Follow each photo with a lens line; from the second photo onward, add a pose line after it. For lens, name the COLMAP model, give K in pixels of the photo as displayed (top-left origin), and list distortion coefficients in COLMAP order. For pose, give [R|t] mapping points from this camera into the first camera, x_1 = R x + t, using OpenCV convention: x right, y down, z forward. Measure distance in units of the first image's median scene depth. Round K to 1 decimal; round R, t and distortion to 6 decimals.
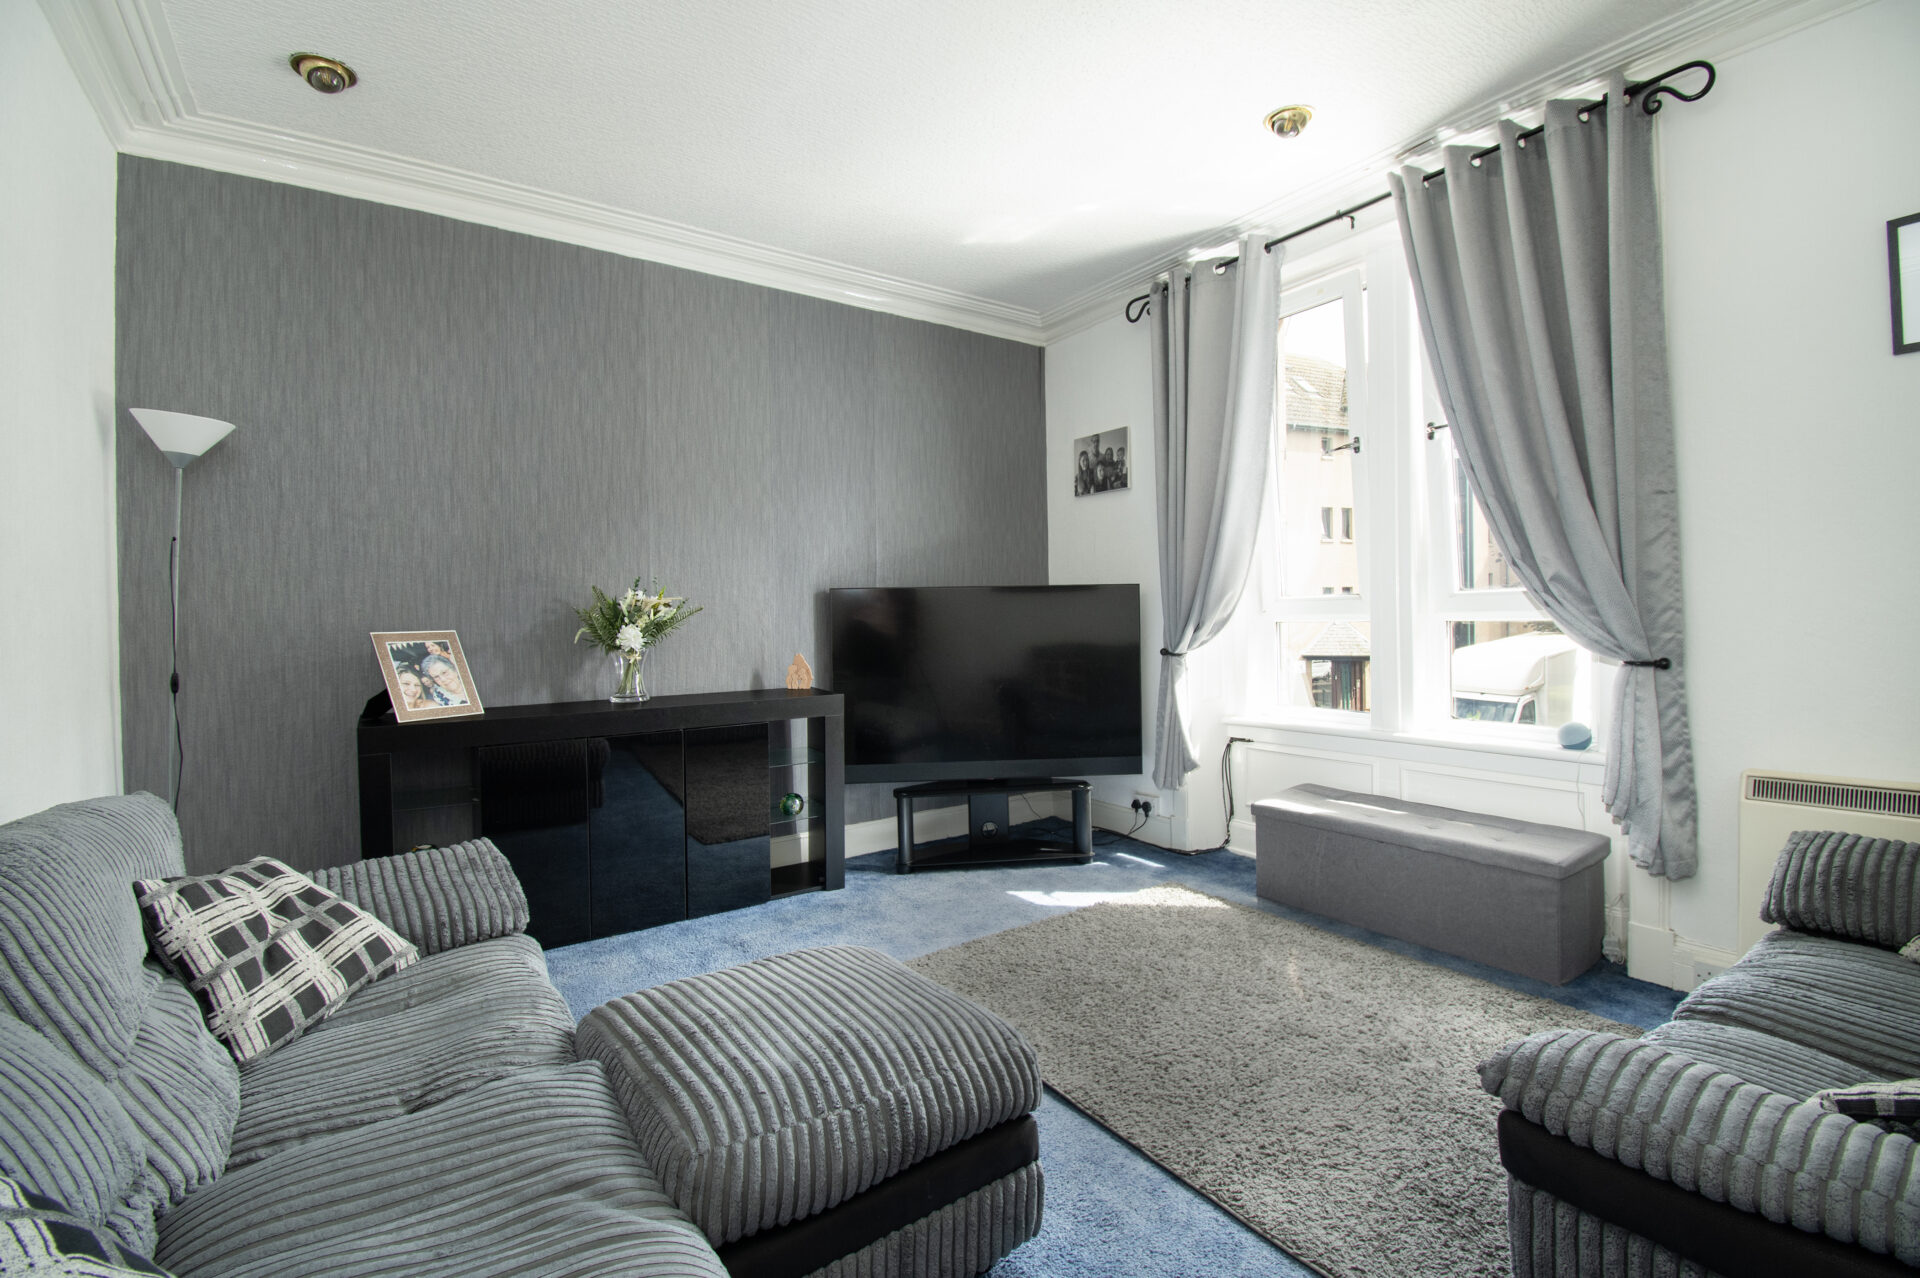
lens RADIAL K [[859.0, 0, 977.1], [0, 859.0, 631.9], [0, 0, 1]] dist [0.018296, -0.022762]
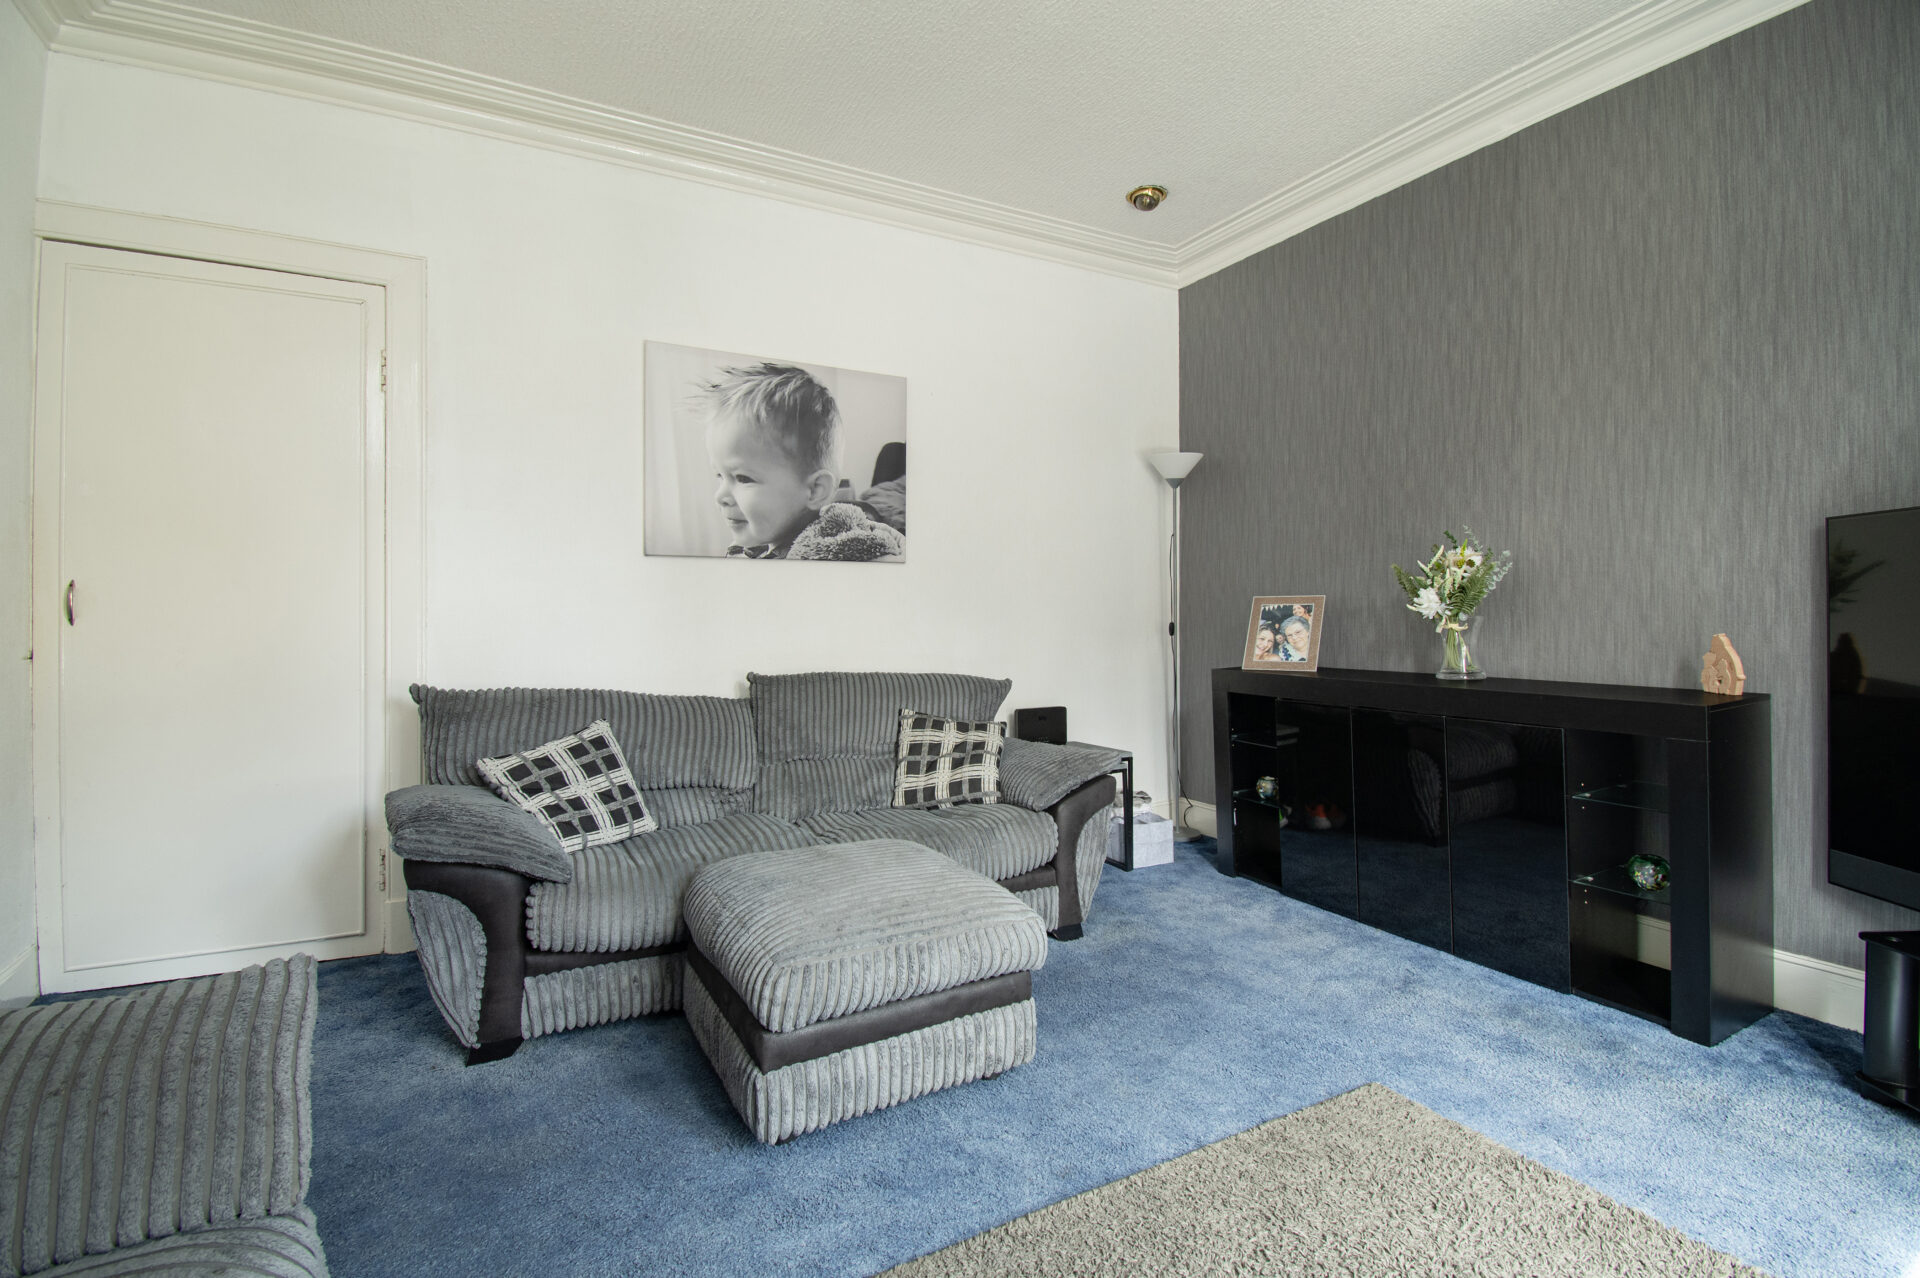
lens RADIAL K [[866.7, 0, 961.3], [0, 866.7, 611.6], [0, 0, 1]] dist [0.001080, -0.019482]
pose [[-0.123836, 0.011838, -0.992232, 0.509472], [-0.012330, 0.999833, 0.013468, 0.009609], [0.992226, 0.013902, -0.123670, 0.636174]]
